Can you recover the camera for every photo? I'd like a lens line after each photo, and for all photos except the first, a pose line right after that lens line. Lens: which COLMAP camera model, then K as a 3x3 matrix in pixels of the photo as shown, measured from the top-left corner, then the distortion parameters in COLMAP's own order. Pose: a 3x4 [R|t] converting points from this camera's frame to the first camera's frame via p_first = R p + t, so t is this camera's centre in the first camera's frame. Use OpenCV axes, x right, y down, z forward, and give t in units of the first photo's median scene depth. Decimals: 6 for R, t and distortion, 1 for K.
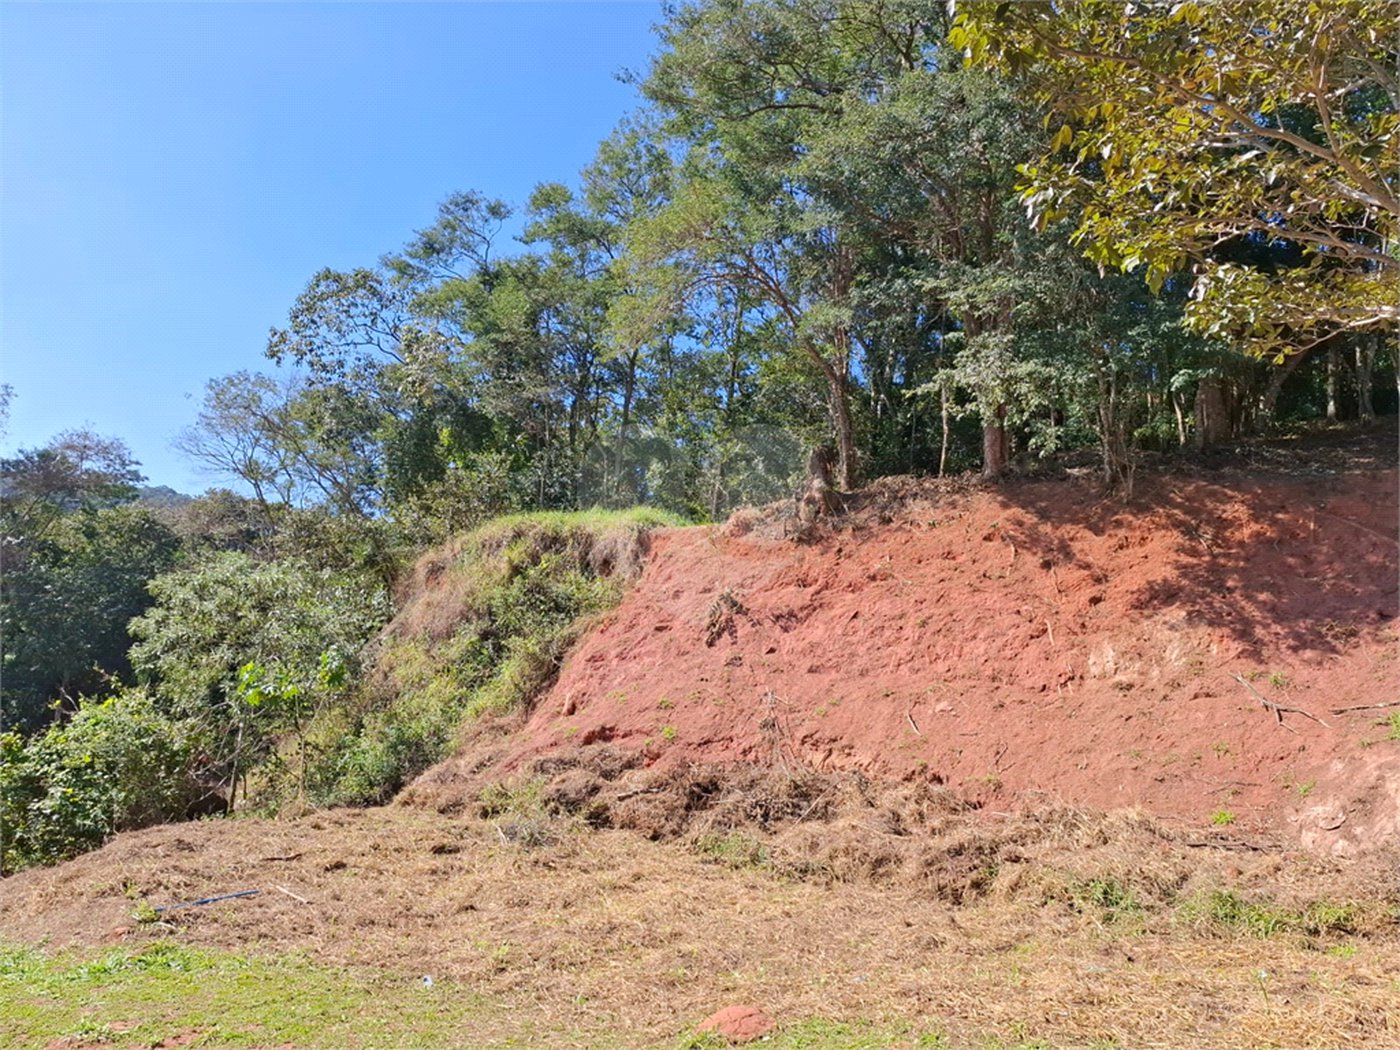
lens RADIAL K [[972.3, 0, 712.4], [0, 972.3, 524.7], [0, 0, 1]] dist [0.114500, -0.127044]
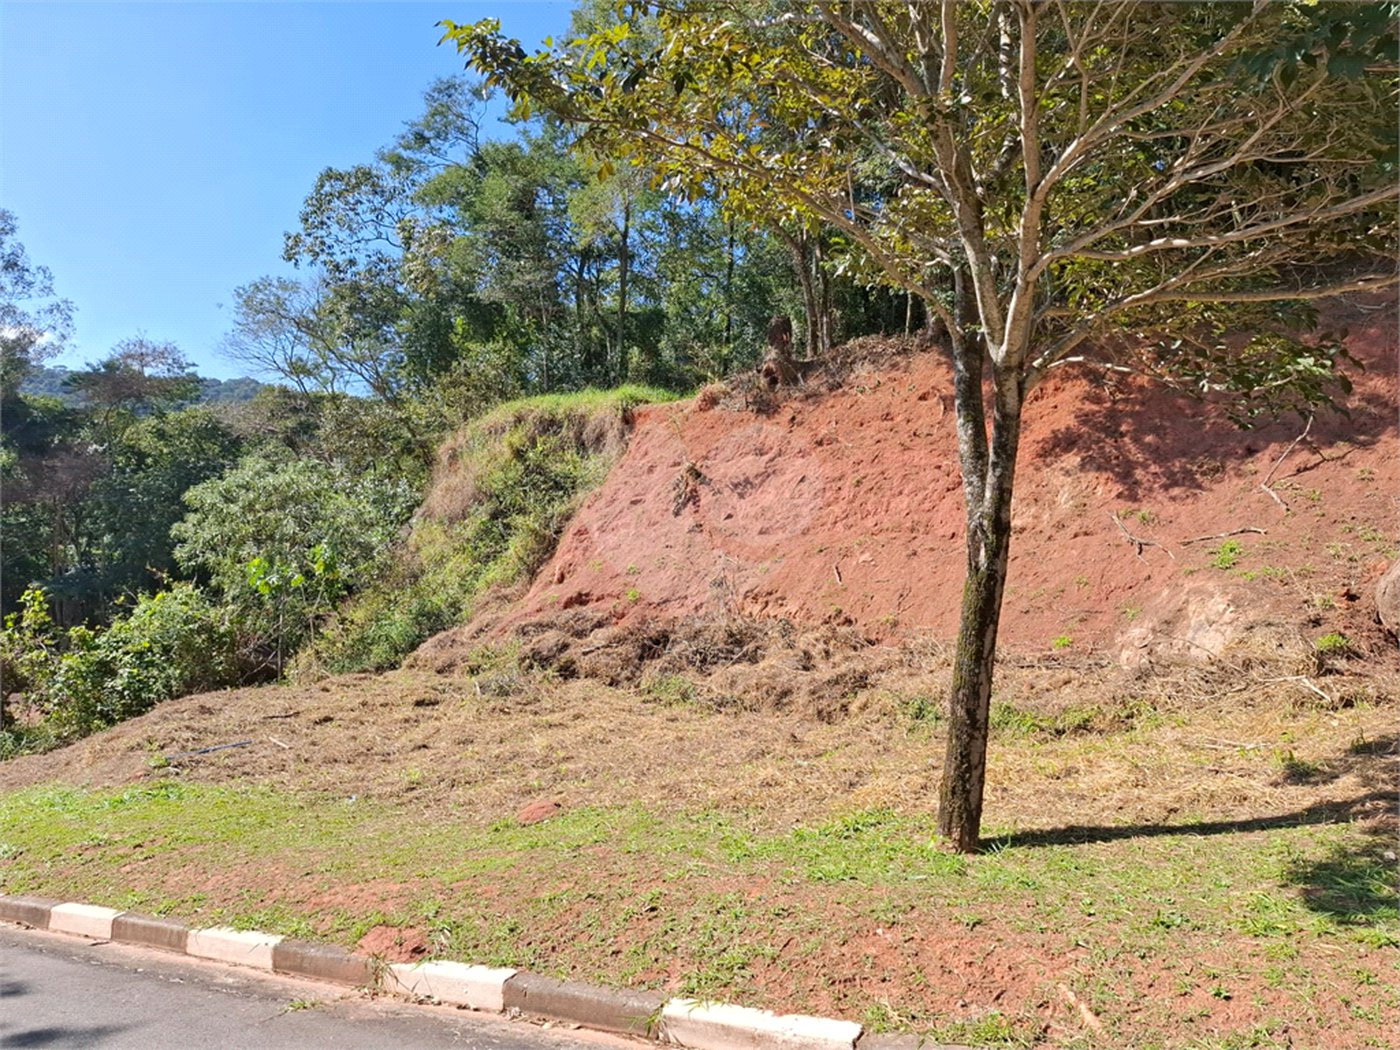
lens RADIAL K [[972.3, 0, 712.4], [0, 972.3, 524.7], [0, 0, 1]] dist [0.114500, -0.127044]
pose [[0.994093, -0.065590, -0.086474, 0.149823], [0.077875, 0.986015, 0.147344, -0.027356], [0.075600, -0.153208, 0.985298, -0.095756]]
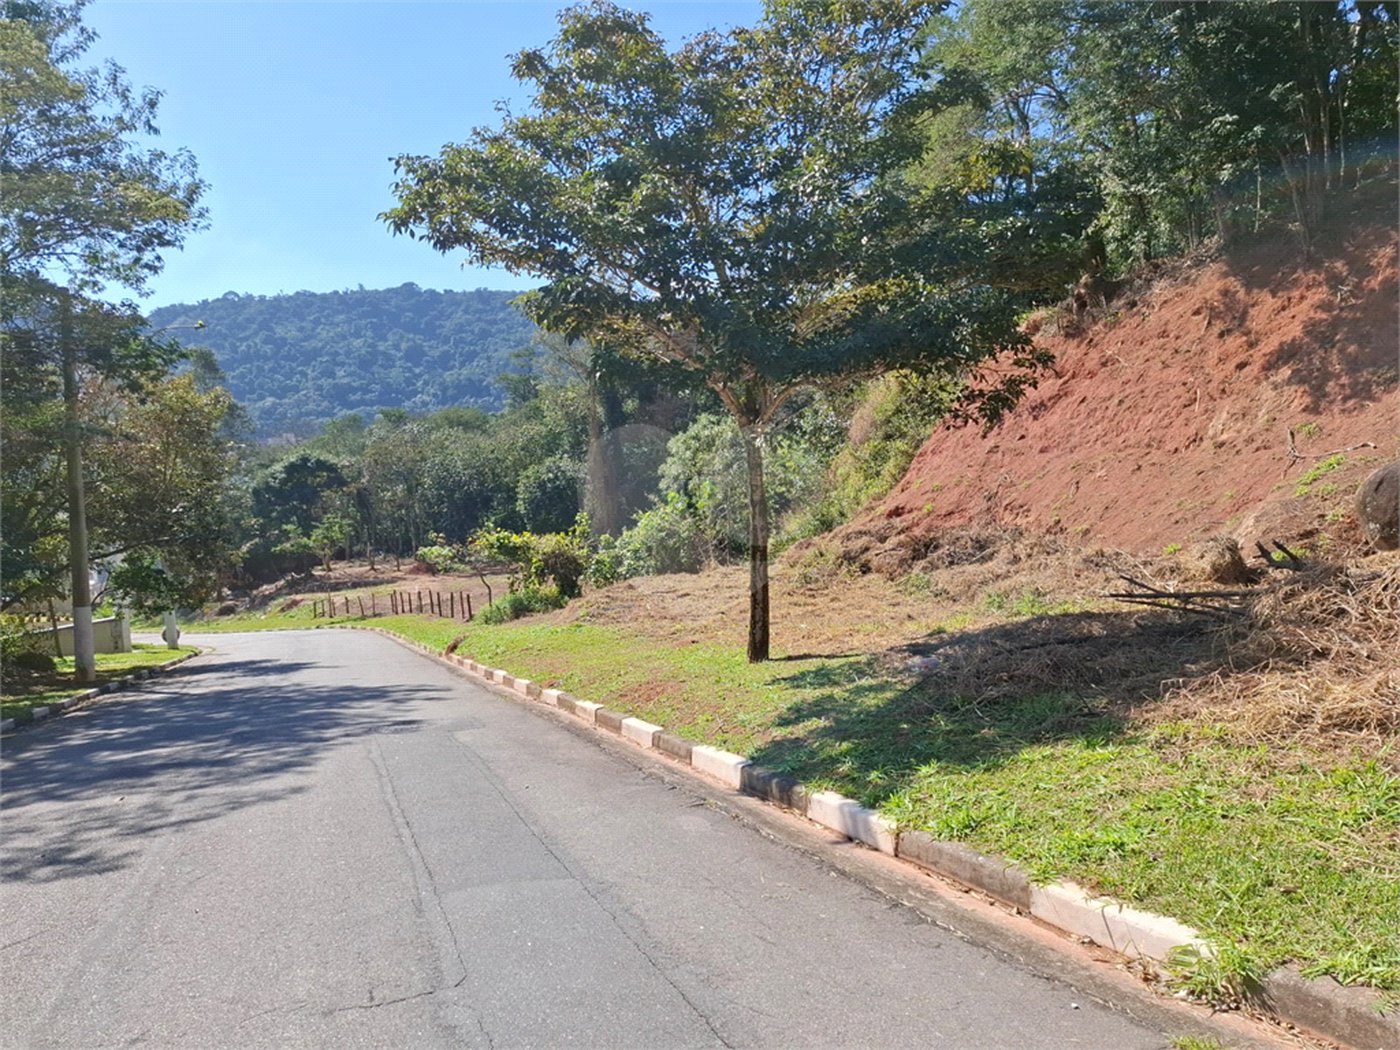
lens RADIAL K [[994.0, 0, 700.4], [0, 994.0, 548.0], [0, 0, 1]] dist [0.092863, -0.151937]
pose [[0.762424, -0.051454, -0.645029, 0.629338], [0.219735, 0.958186, 0.183292, -0.069395], [0.608627, -0.281481, 0.741850, -0.287243]]
